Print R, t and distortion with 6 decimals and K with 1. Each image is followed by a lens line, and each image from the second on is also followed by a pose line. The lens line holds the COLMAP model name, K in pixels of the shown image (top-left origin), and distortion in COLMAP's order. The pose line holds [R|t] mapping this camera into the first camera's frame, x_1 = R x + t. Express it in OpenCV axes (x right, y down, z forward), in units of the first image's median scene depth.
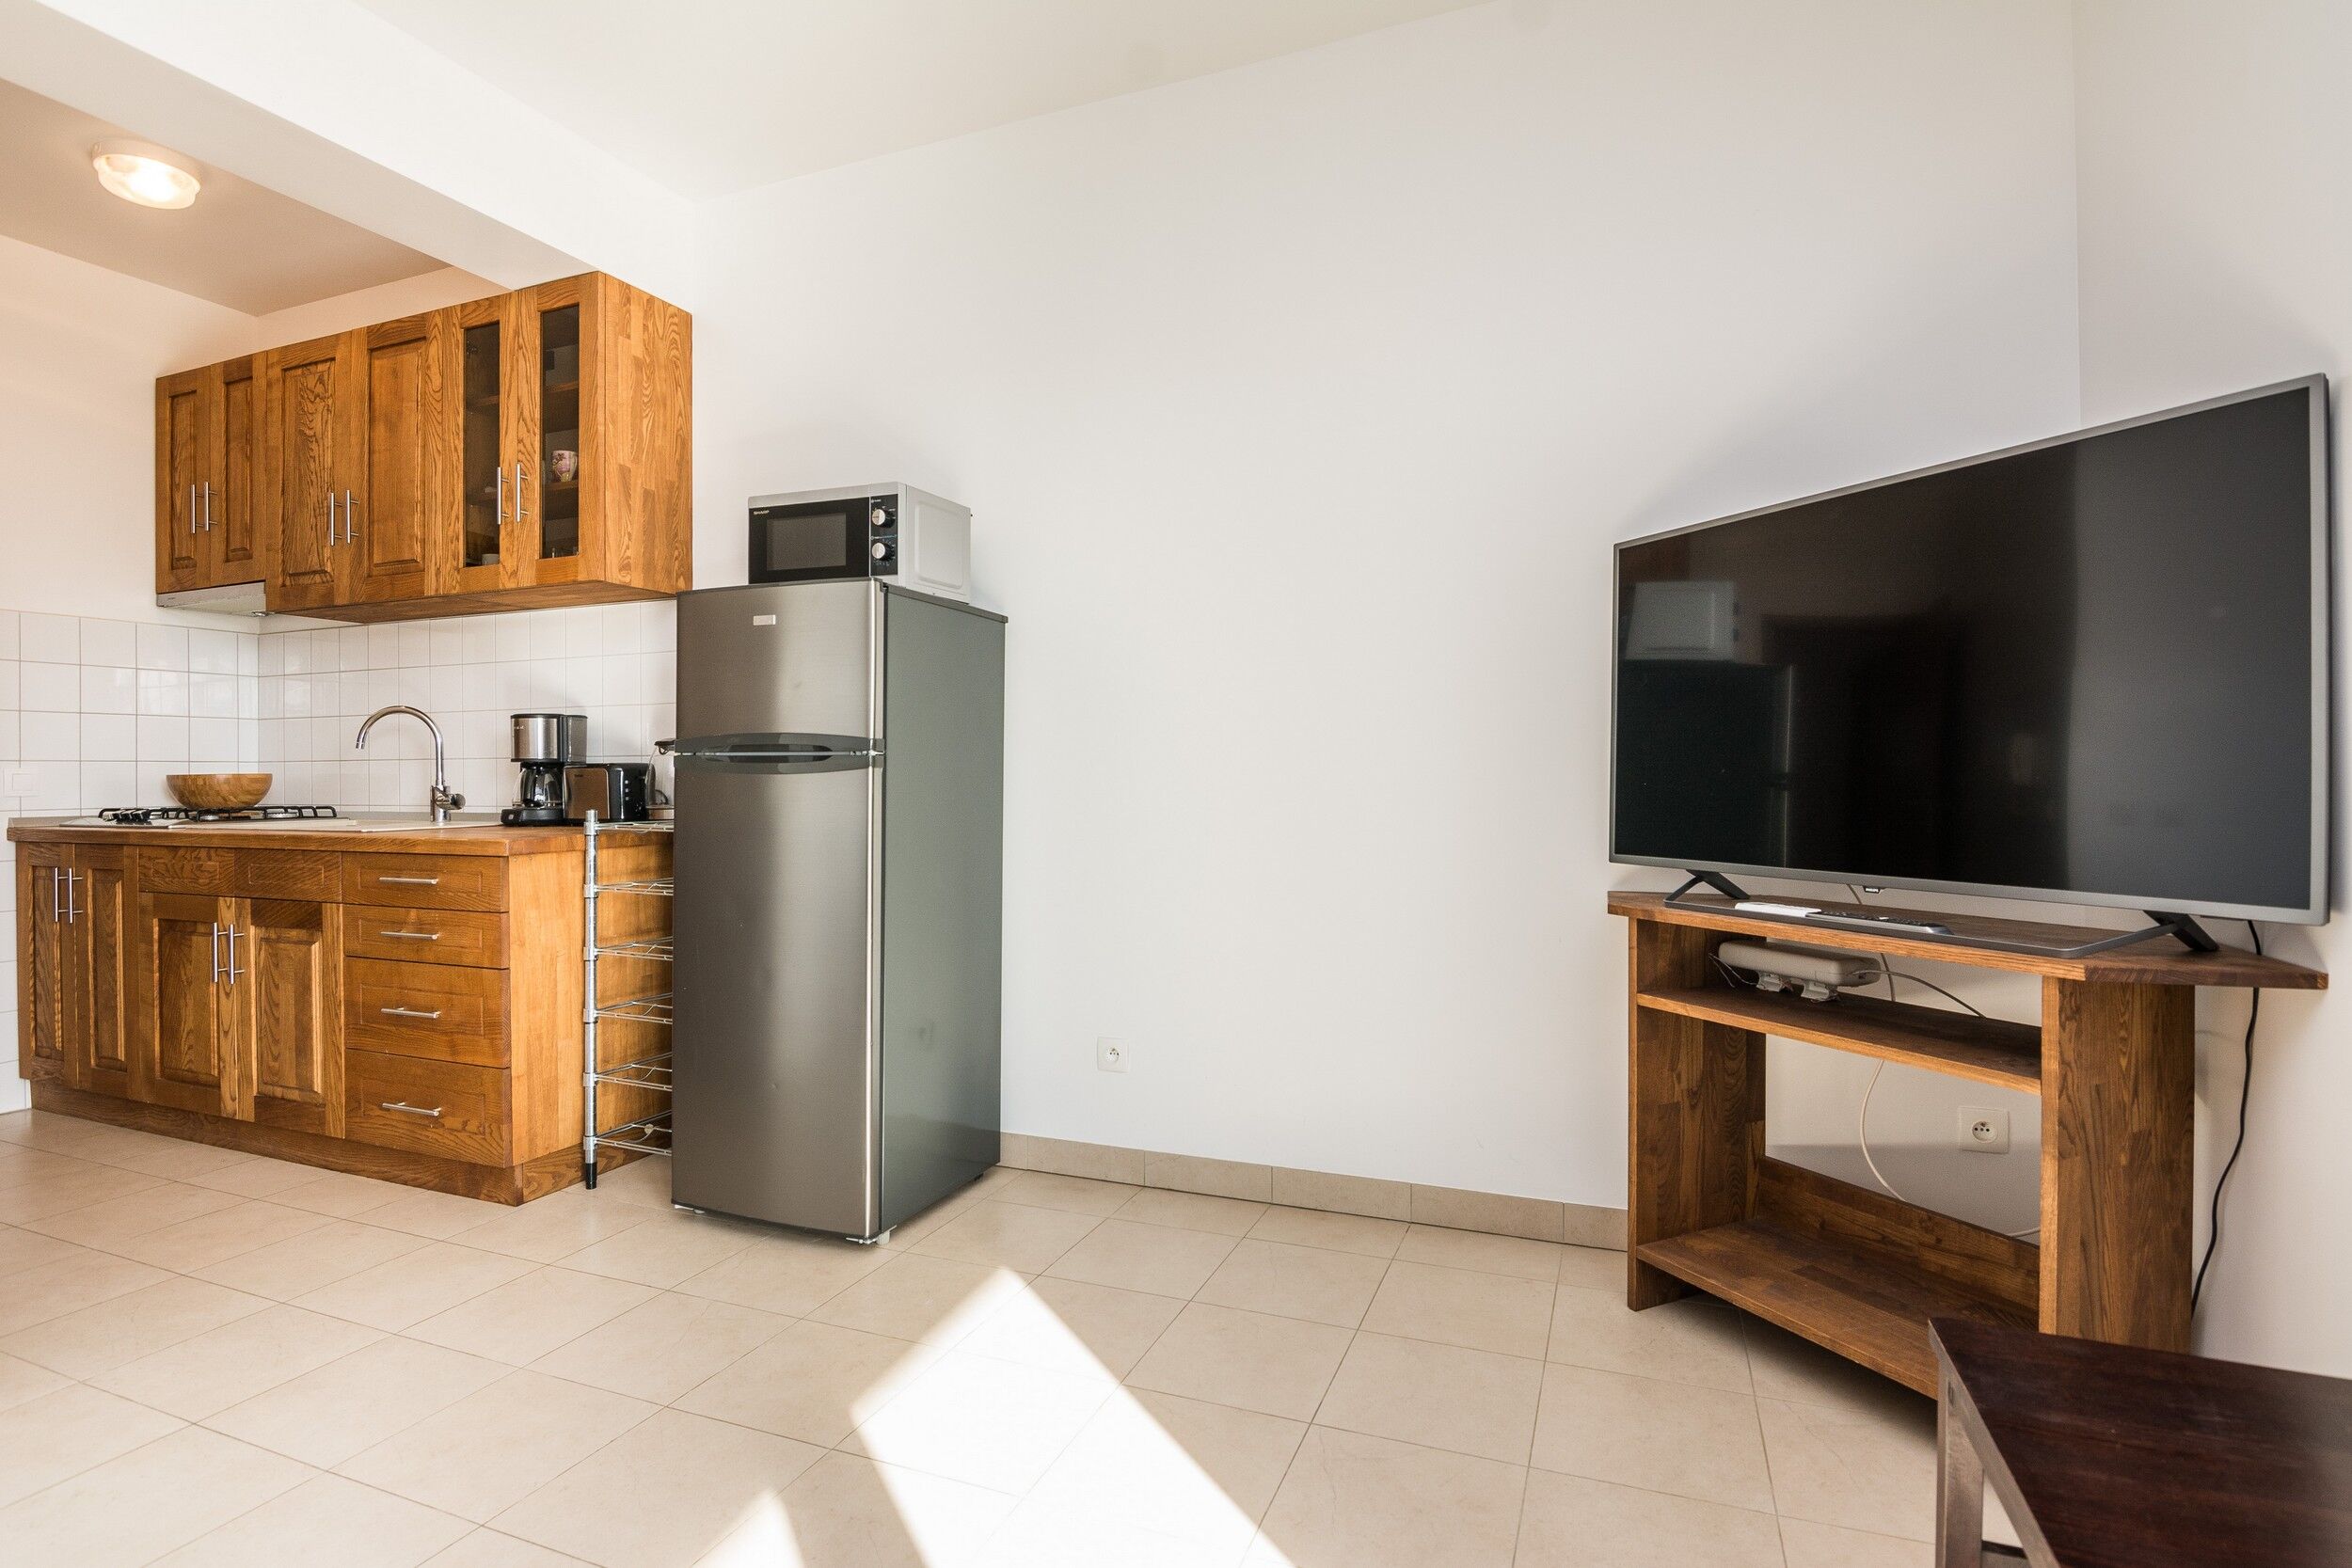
lens RADIAL K [[1140.4, 0, 1186.5], [0, 1140.4, 787.2], [0, 0, 1]] dist [-0.016183, -0.006422]
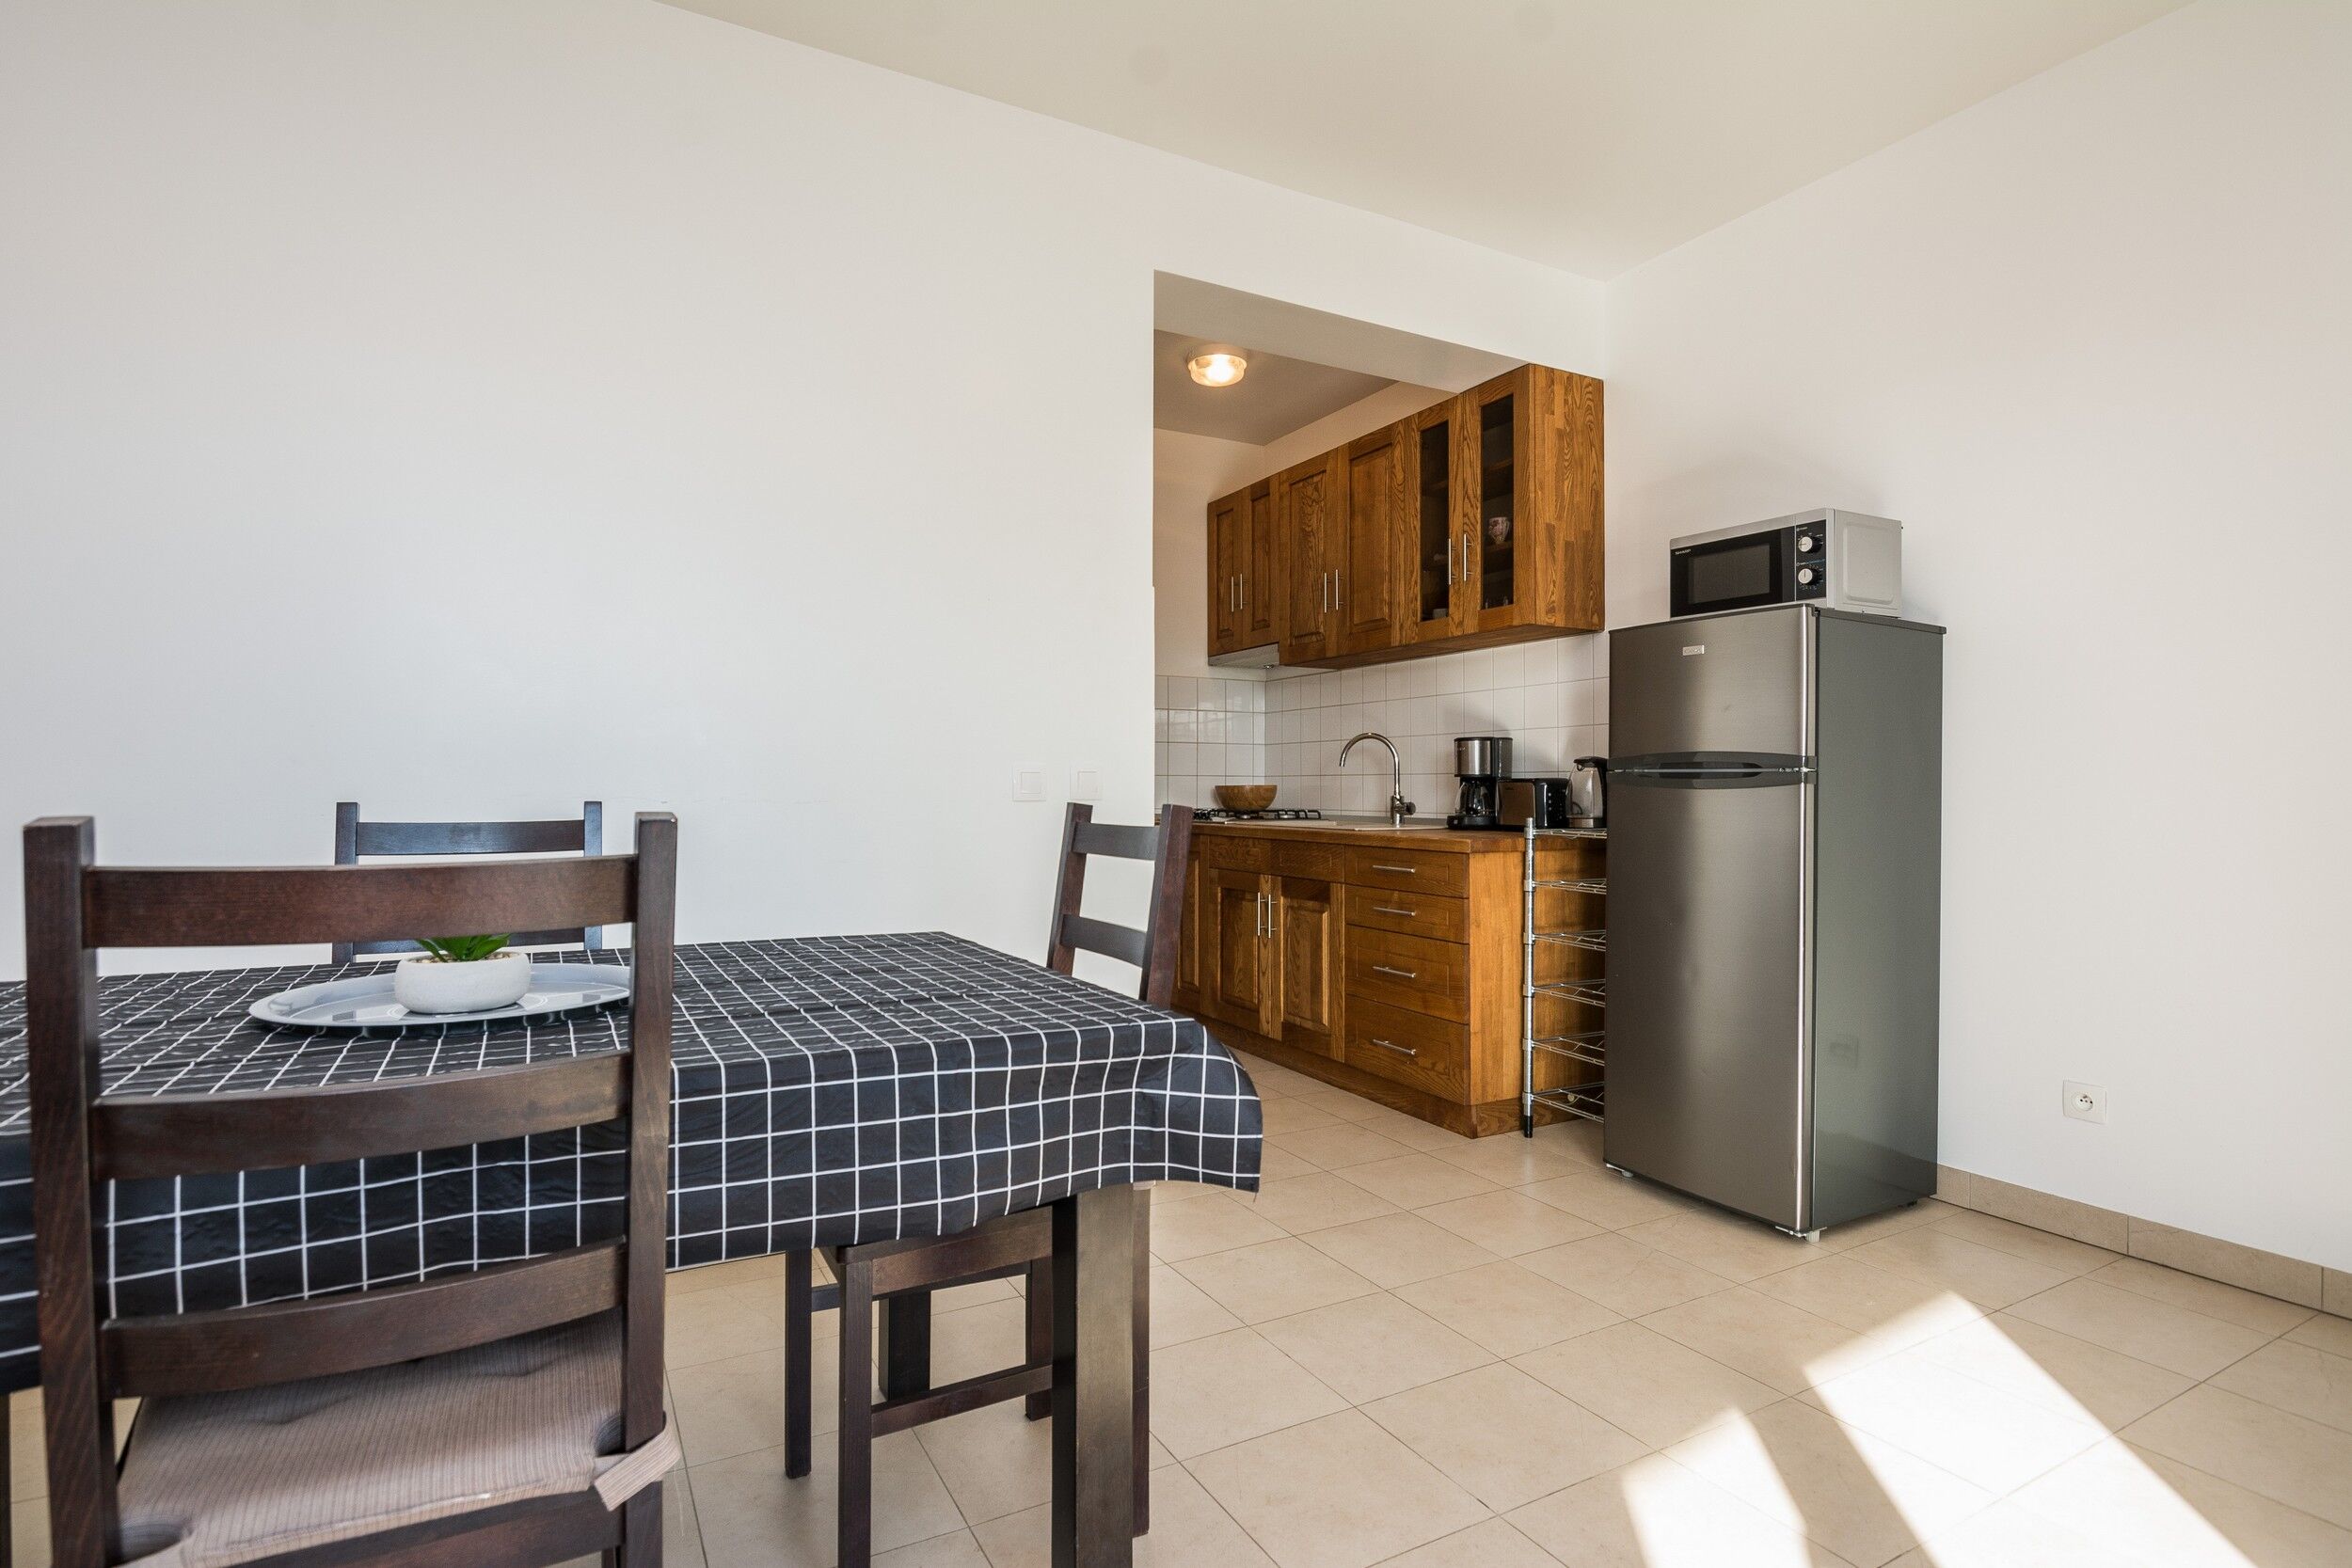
lens RADIAL K [[1140.4, 0, 1166.7], [0, 1140.4, 770.1], [0, 0, 1]] dist [-0.016183, -0.006422]
pose [[0.754556, -0.002371, -0.656231, -0.027394], [-0.014976, 0.999671, -0.020832, 0.000455], [0.656064, 0.025547, 0.754272, -0.146536]]
